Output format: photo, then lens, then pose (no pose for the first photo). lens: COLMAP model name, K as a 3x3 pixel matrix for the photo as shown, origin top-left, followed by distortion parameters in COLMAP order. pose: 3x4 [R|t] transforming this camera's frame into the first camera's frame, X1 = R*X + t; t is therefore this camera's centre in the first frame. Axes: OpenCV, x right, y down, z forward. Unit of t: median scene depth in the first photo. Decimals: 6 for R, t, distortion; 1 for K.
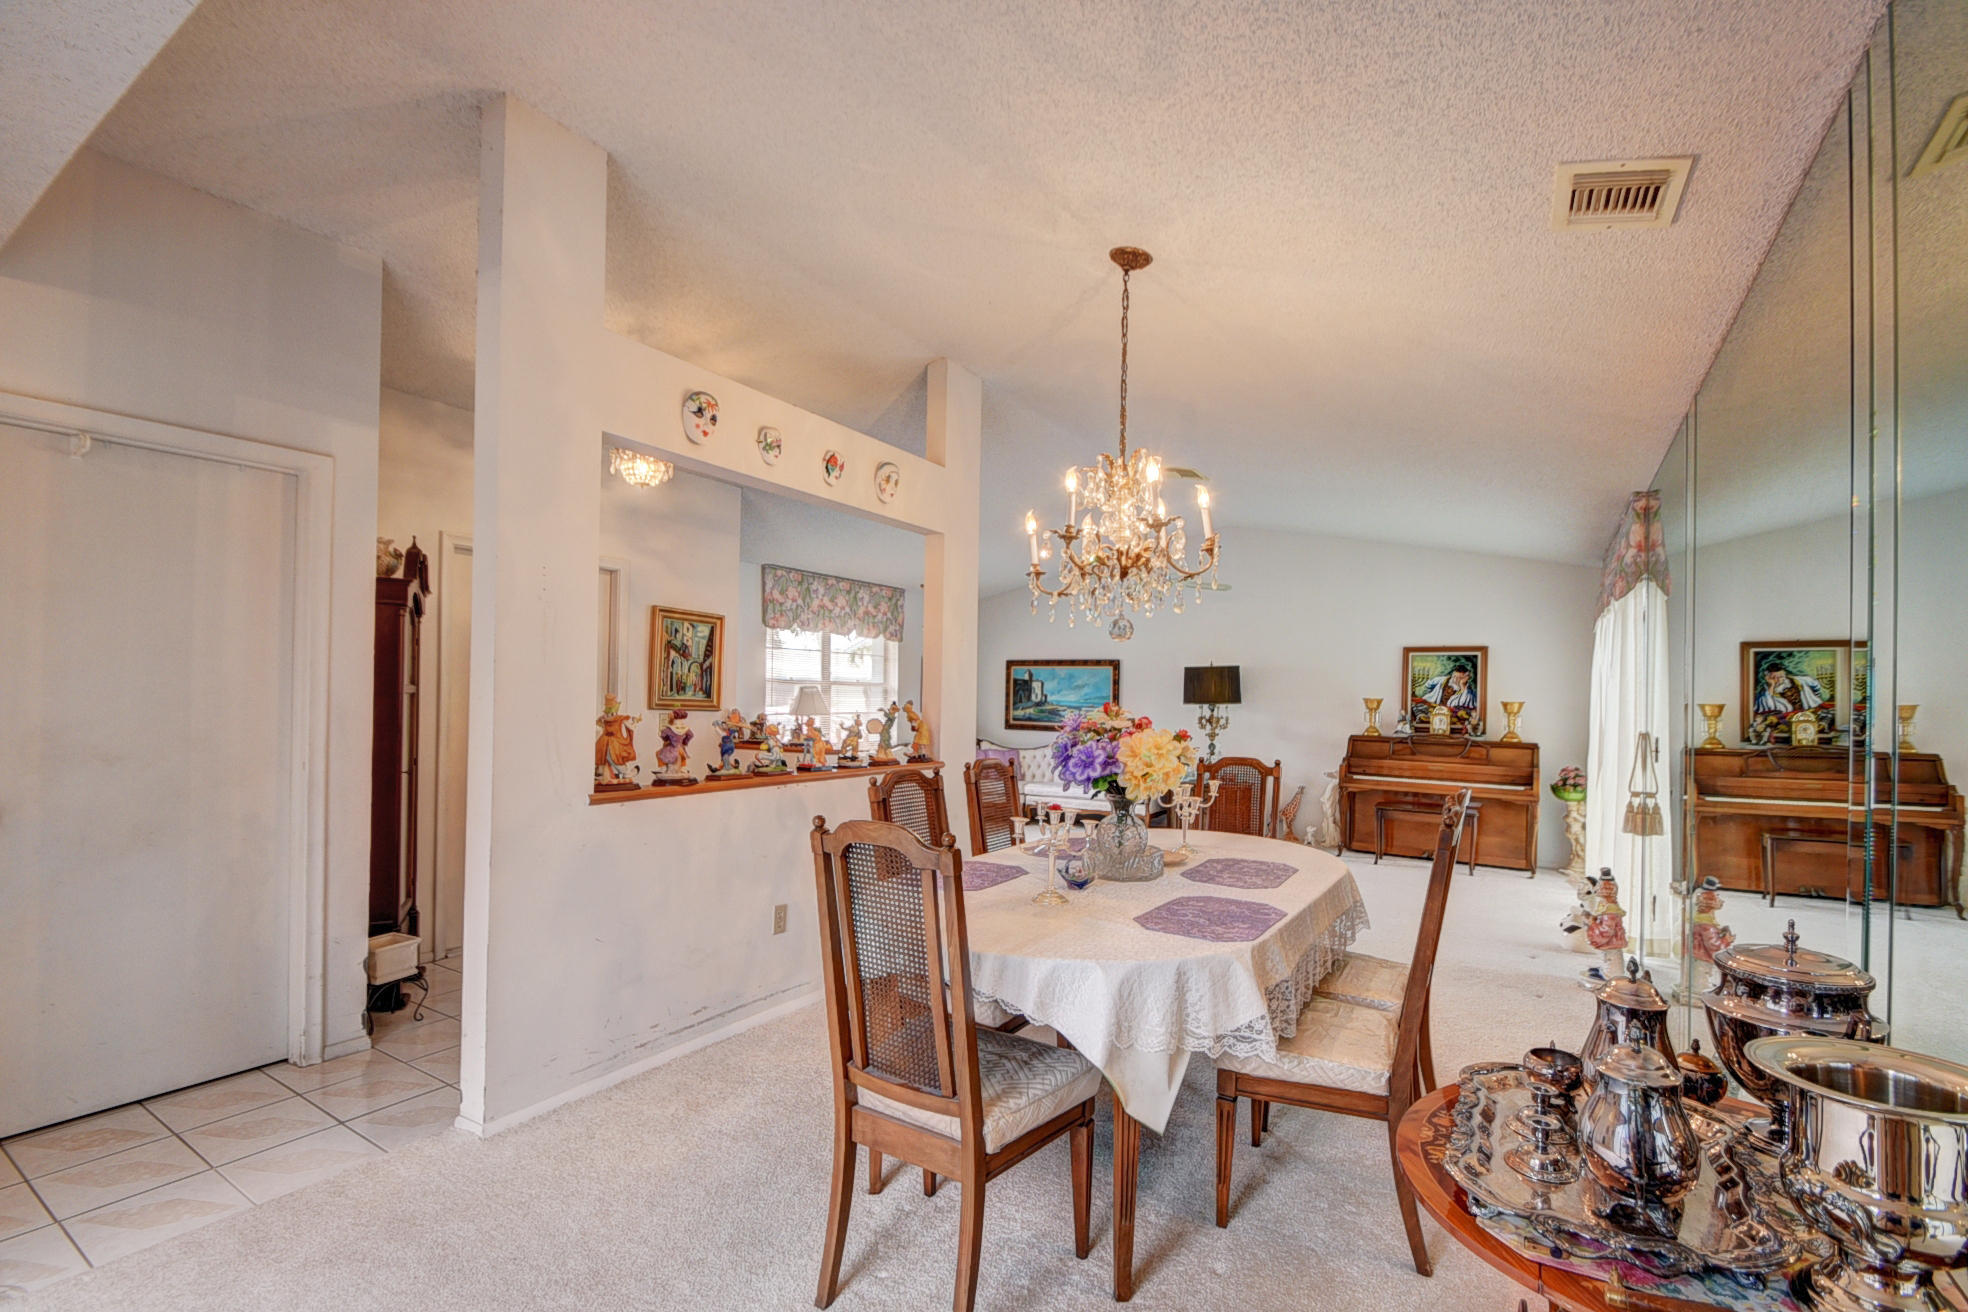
lens RADIAL K [[871.6, 0, 986.9], [0, 871.6, 696.8], [0, 0, 1]] dist [0.020915, -0.022444]
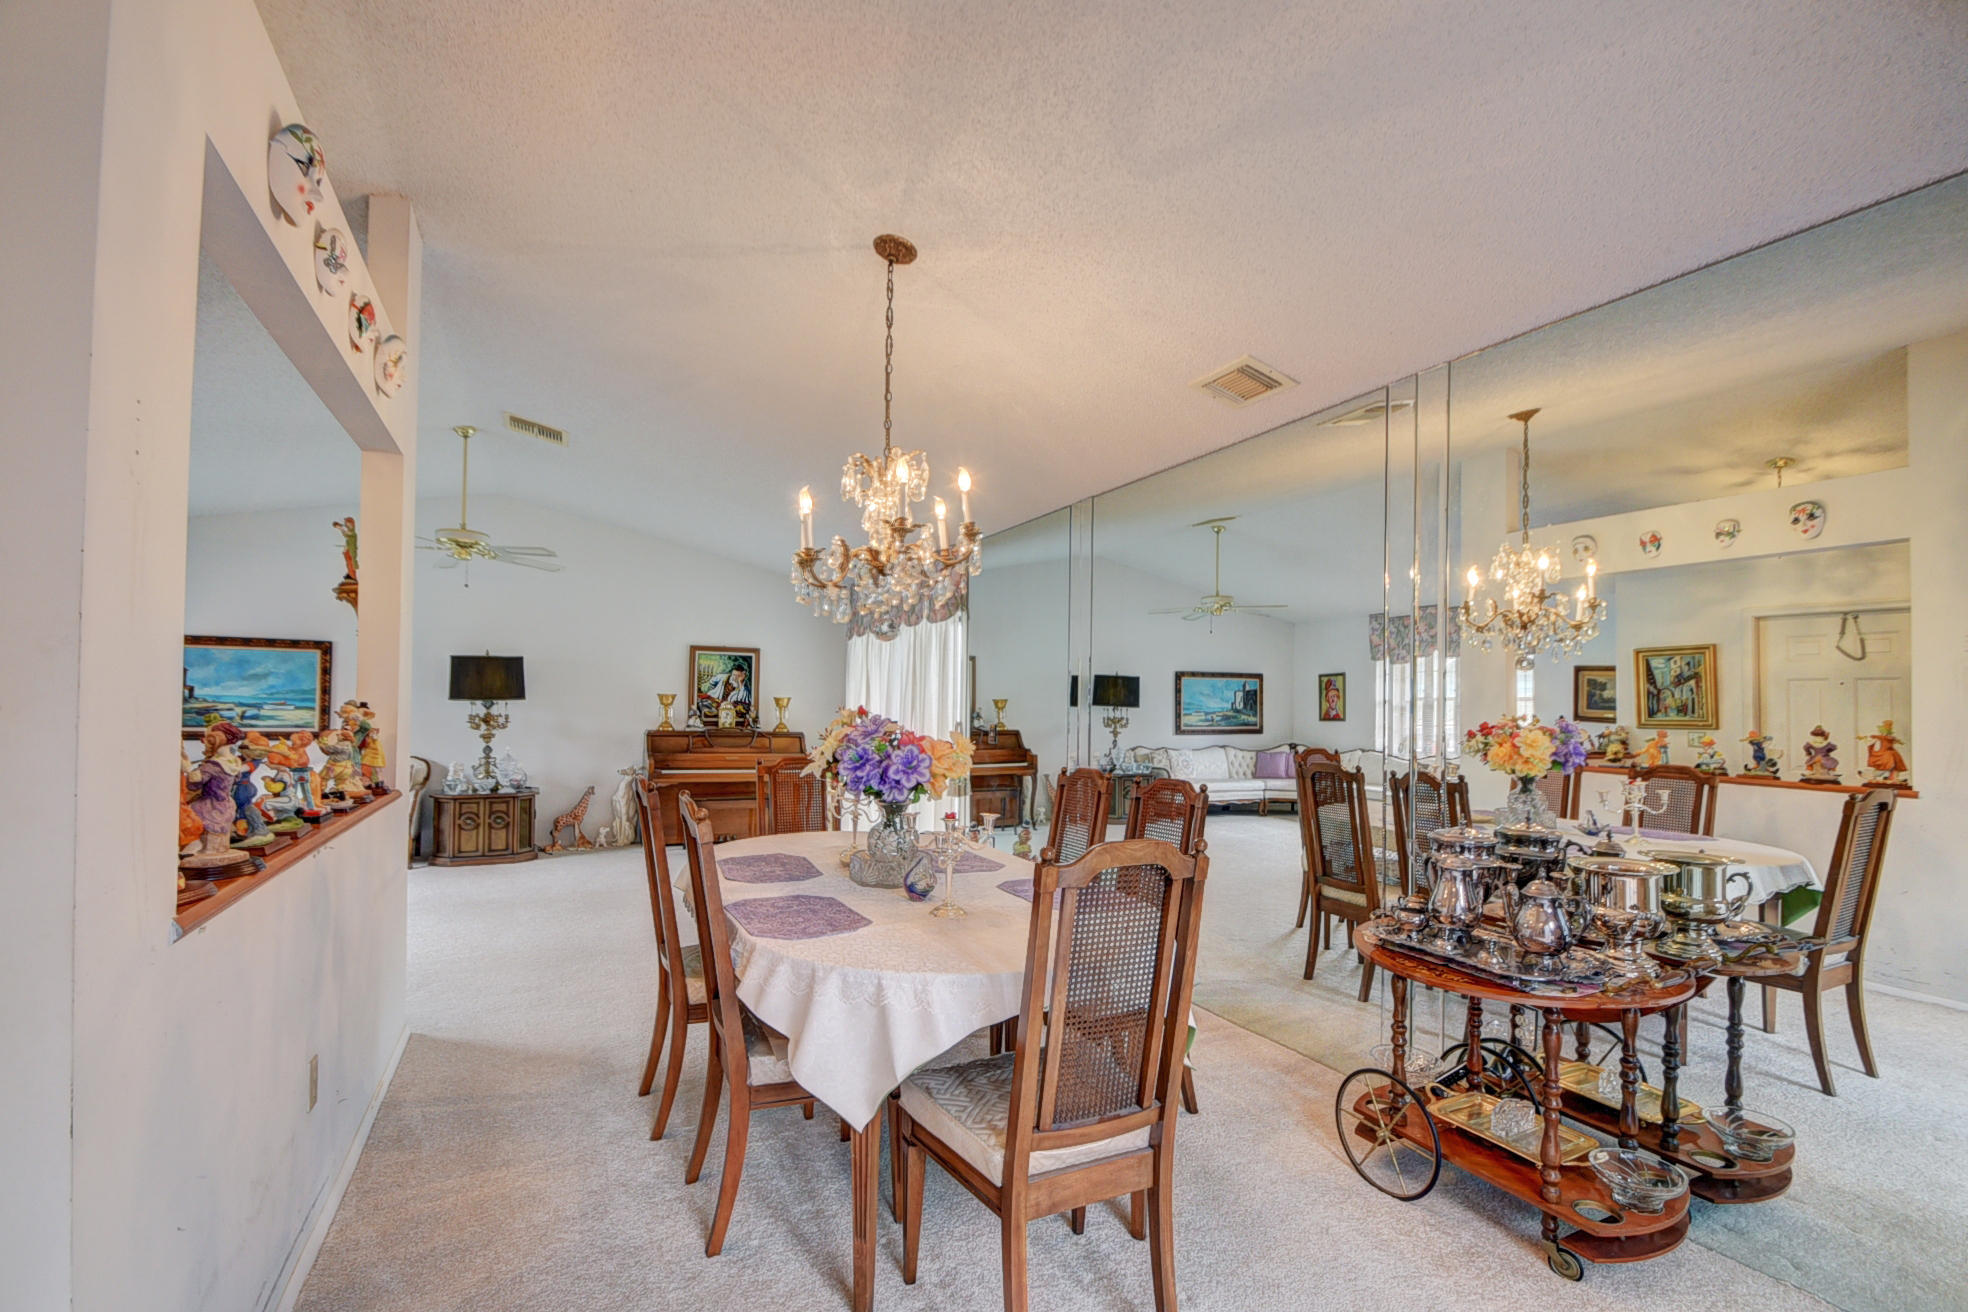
lens RADIAL K [[871.6, 0, 986.9], [0, 871.6, 696.8], [0, 0, 1]] dist [0.020915, -0.022444]
pose [[0.533432, -0.000891, 0.845843, -0.224091], [-0.006868, 0.999962, 0.005385, -0.003186], [-0.845815, -0.008681, 0.533405, 0.143080]]
